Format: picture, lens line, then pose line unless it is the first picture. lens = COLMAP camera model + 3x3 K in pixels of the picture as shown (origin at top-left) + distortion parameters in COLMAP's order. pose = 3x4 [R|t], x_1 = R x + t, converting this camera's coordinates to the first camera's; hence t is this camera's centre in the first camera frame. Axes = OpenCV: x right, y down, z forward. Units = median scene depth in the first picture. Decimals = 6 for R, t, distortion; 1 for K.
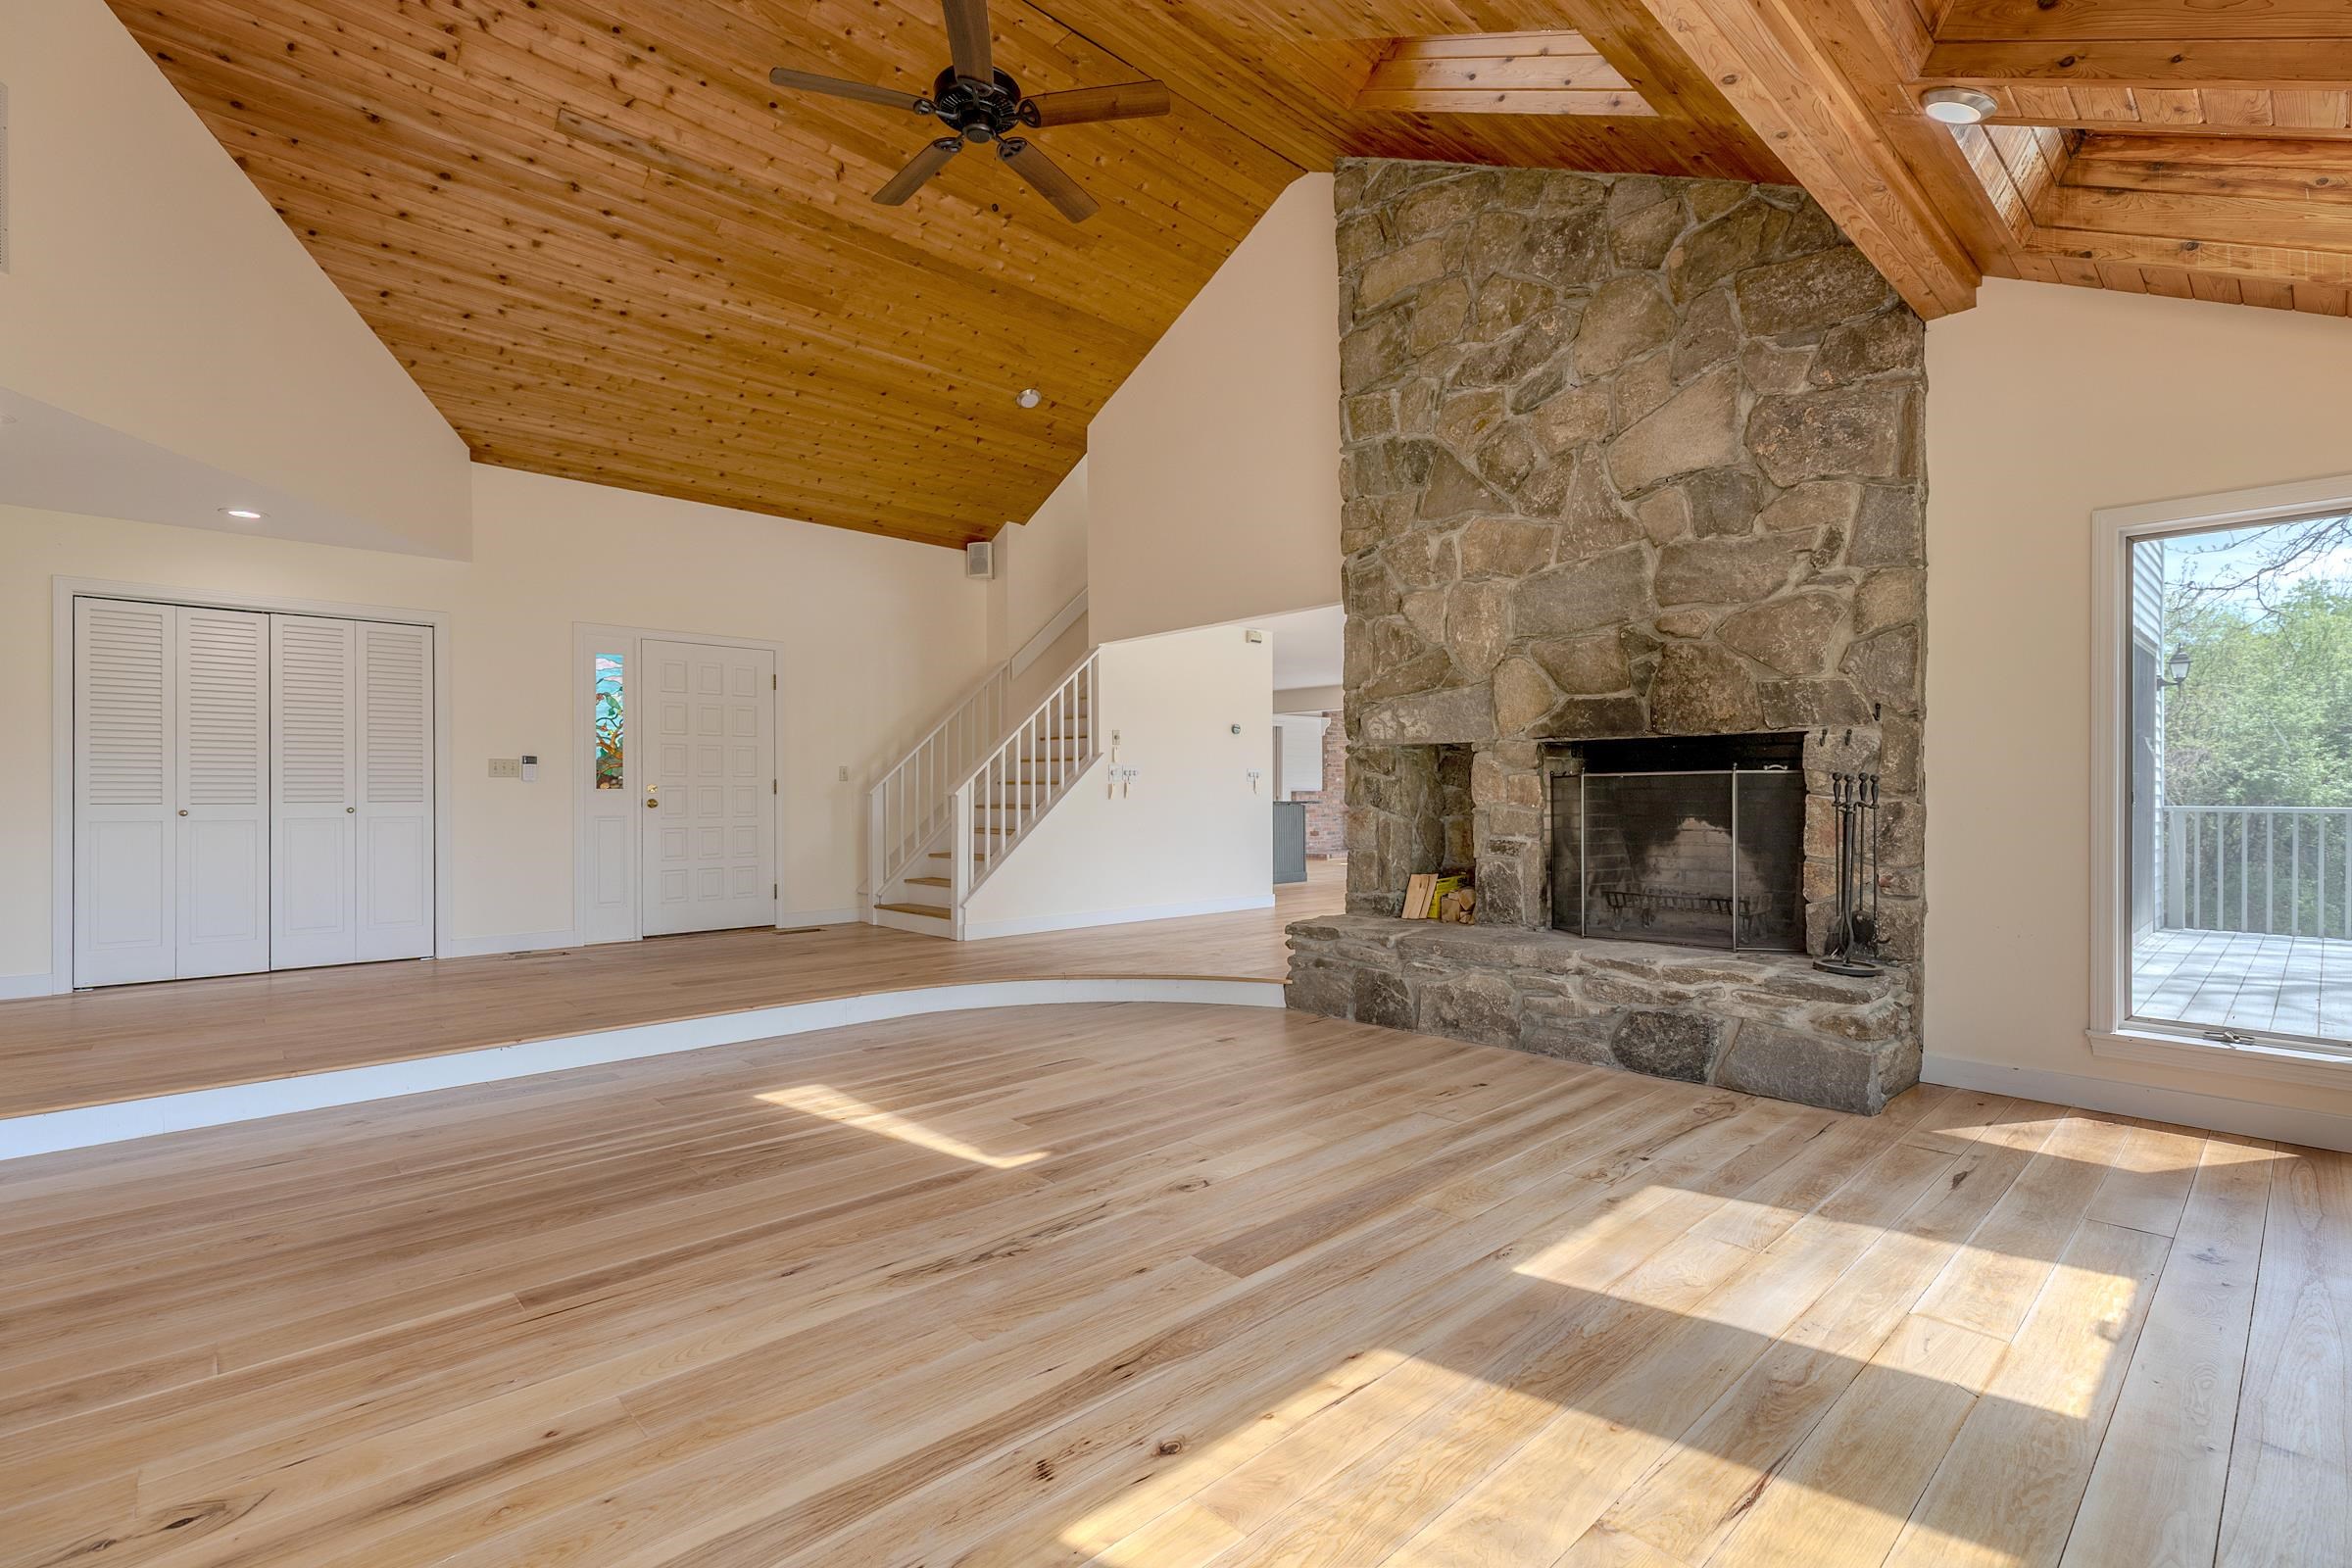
lens RADIAL K [[1067.0, 0, 1178.5], [0, 1067.0, 795.7], [0, 0, 1]] dist [0.002891, 0.000074]
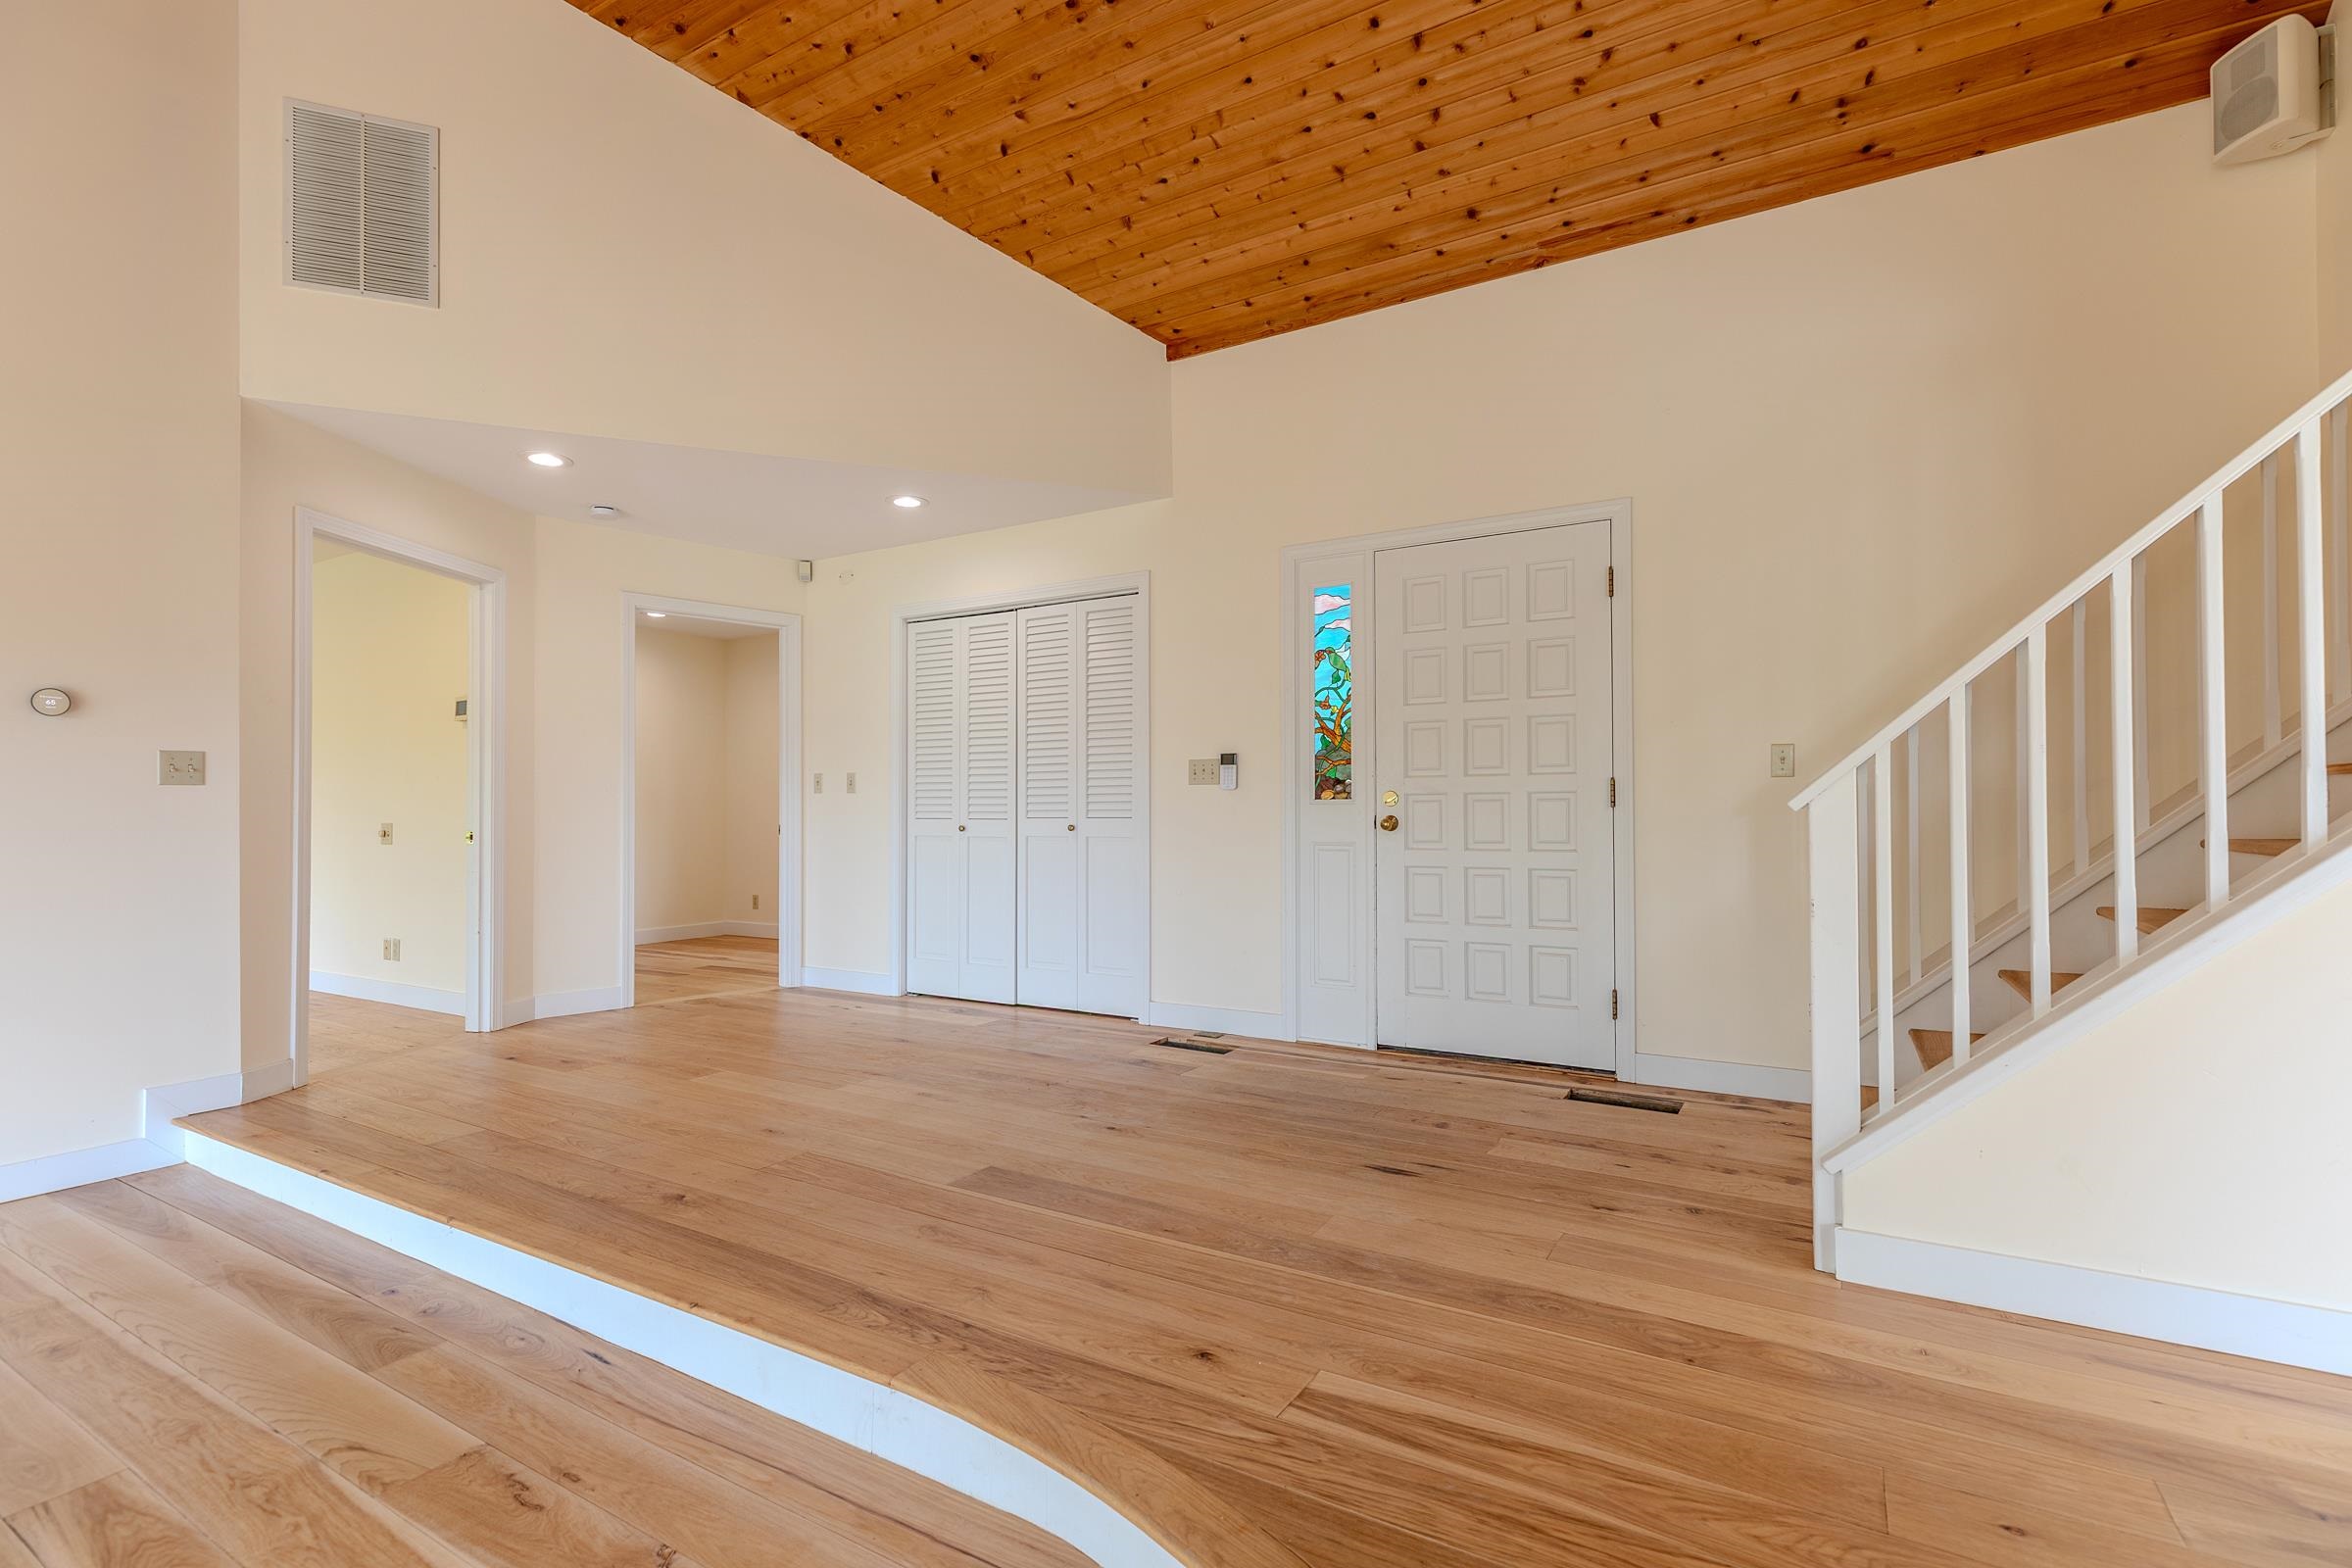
lens RADIAL K [[1067.0, 0, 1178.5], [0, 1067.0, 795.7], [0, 0, 1]] dist [0.002891, 0.000074]
pose [[0.274748, -0.010473, -0.961459, 0.063114], [0.001426, 0.999944, -0.010485, -0.003163], [0.961515, 0.001510, 0.274747, 0.989110]]
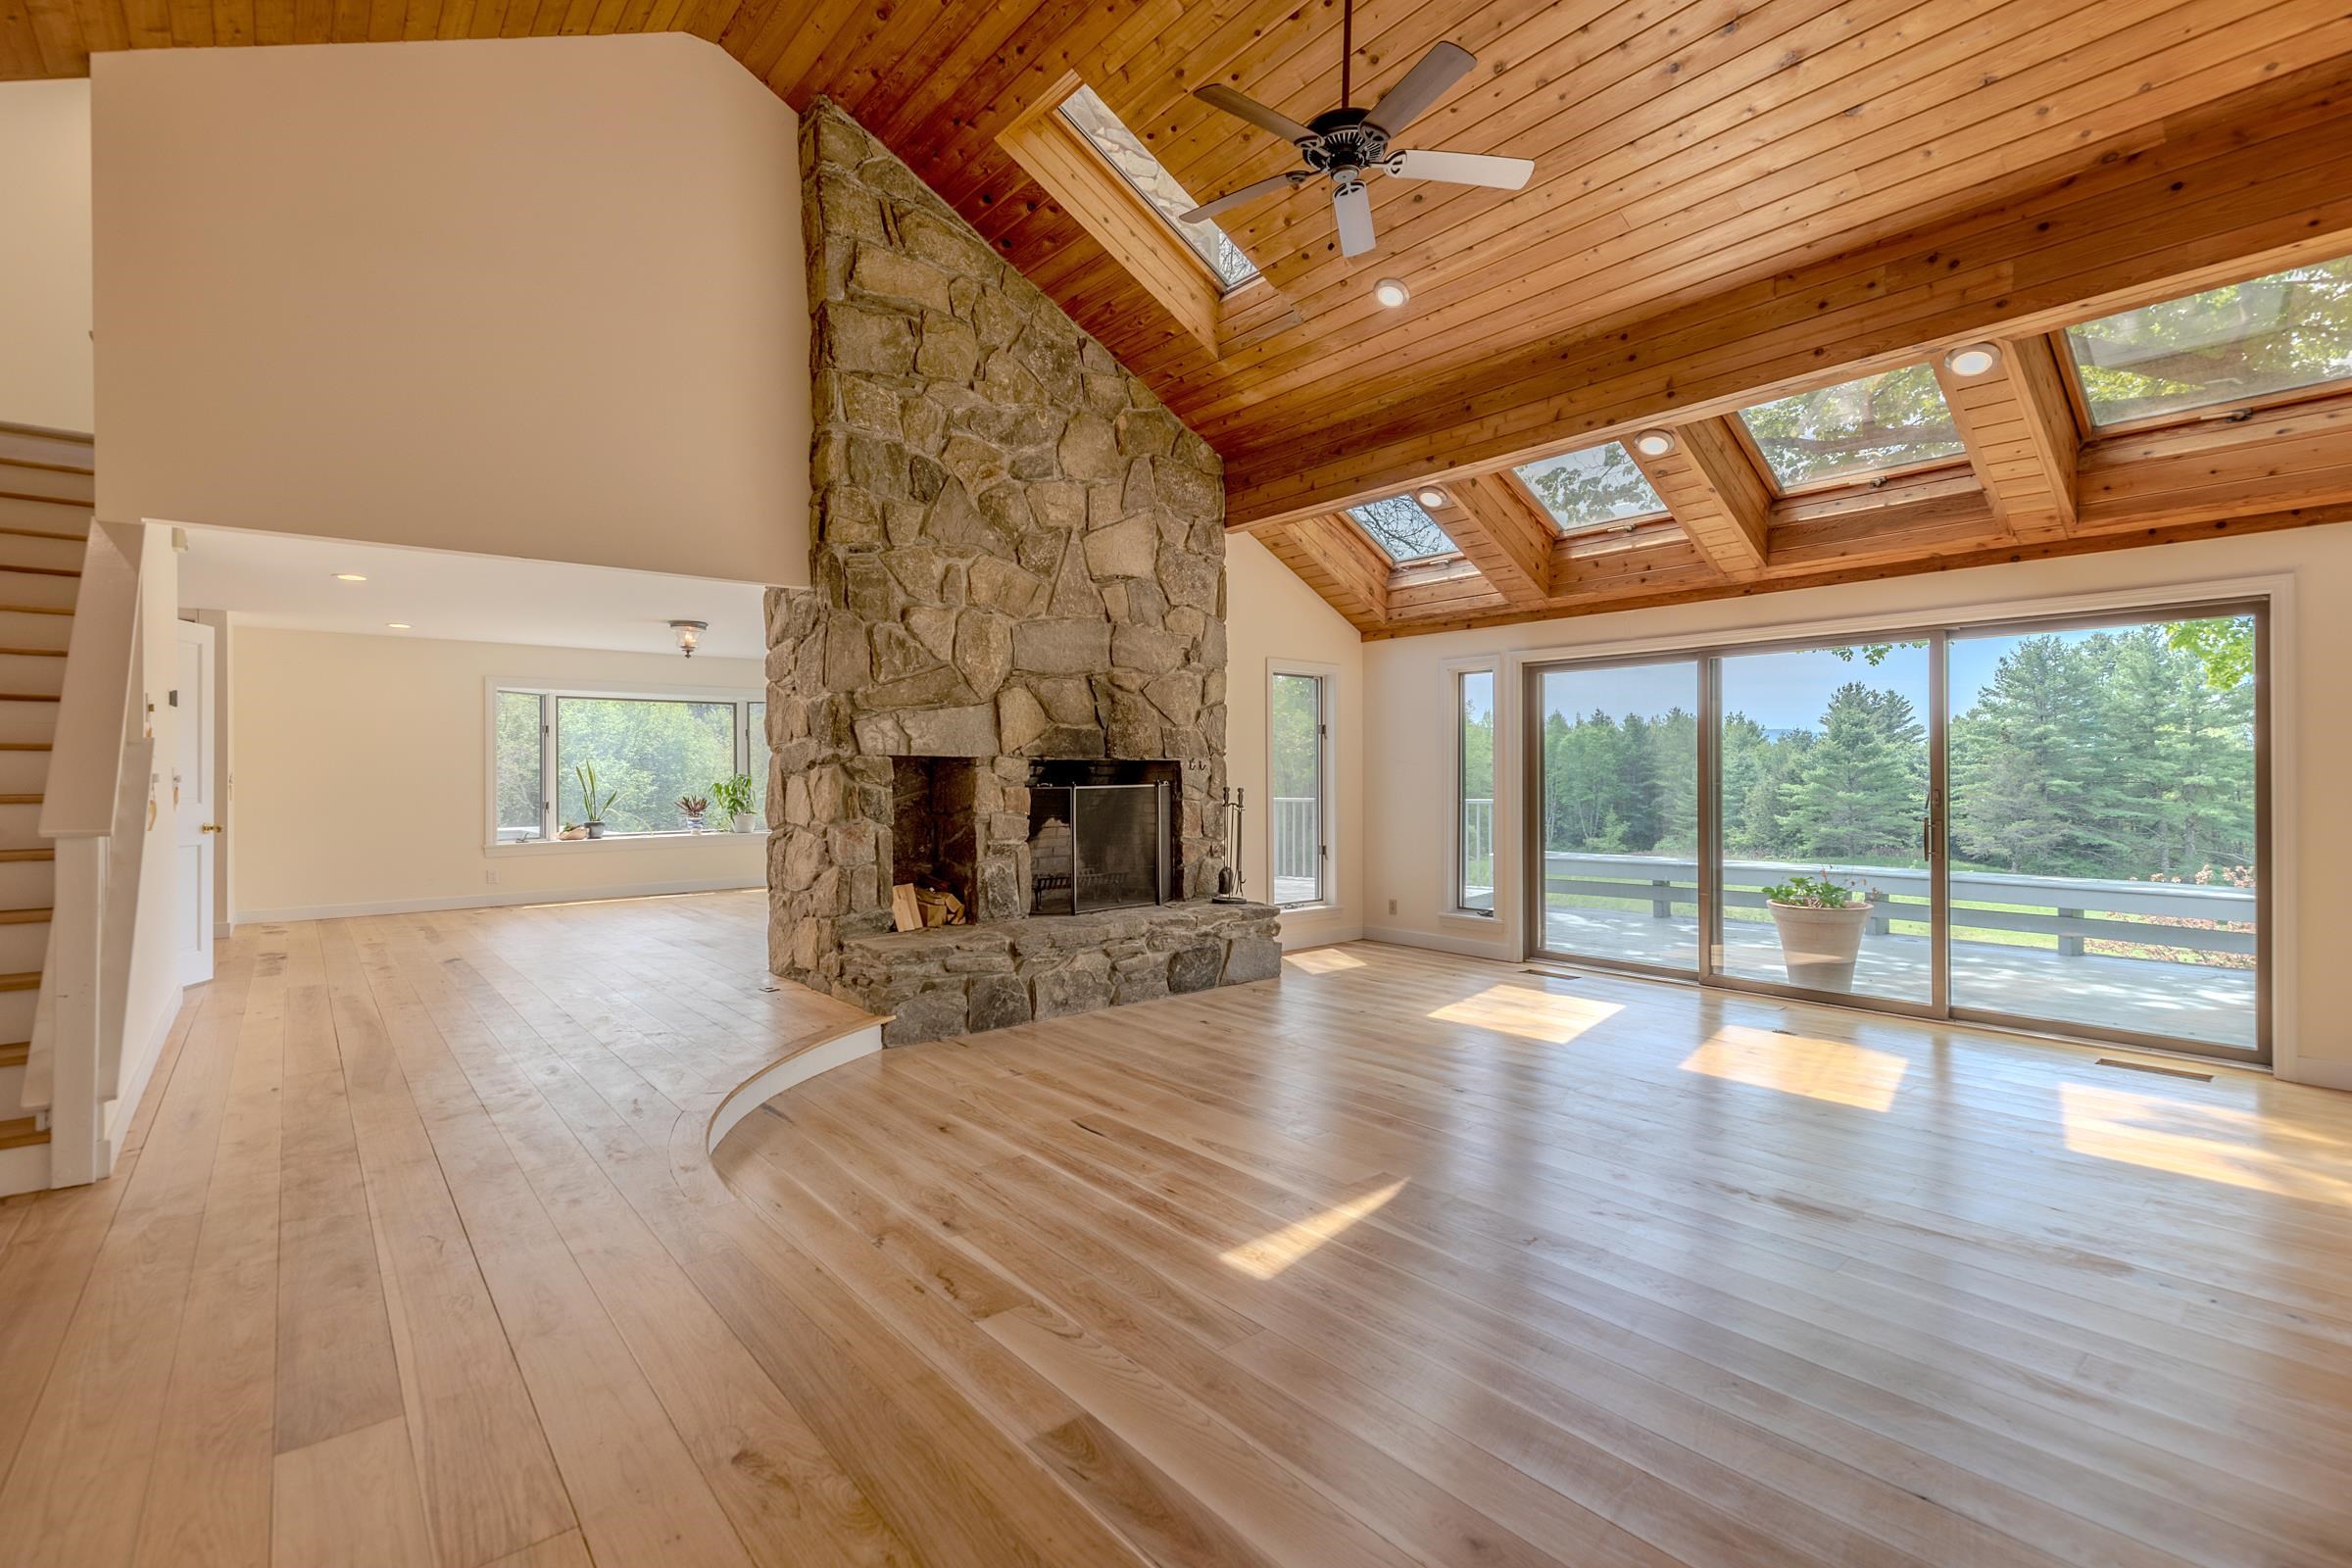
lens RADIAL K [[1058.7, 0, 1163.4], [0, 1058.7, 775.2], [0, 0, 1]] dist [0.002226, 0.000406]
pose [[0.062785, 0.003662, 0.998020, -0.809606], [0.007557, 0.999963, -0.004144, -0.025644], [-0.997998, 0.007802, 0.062755, 0.749532]]
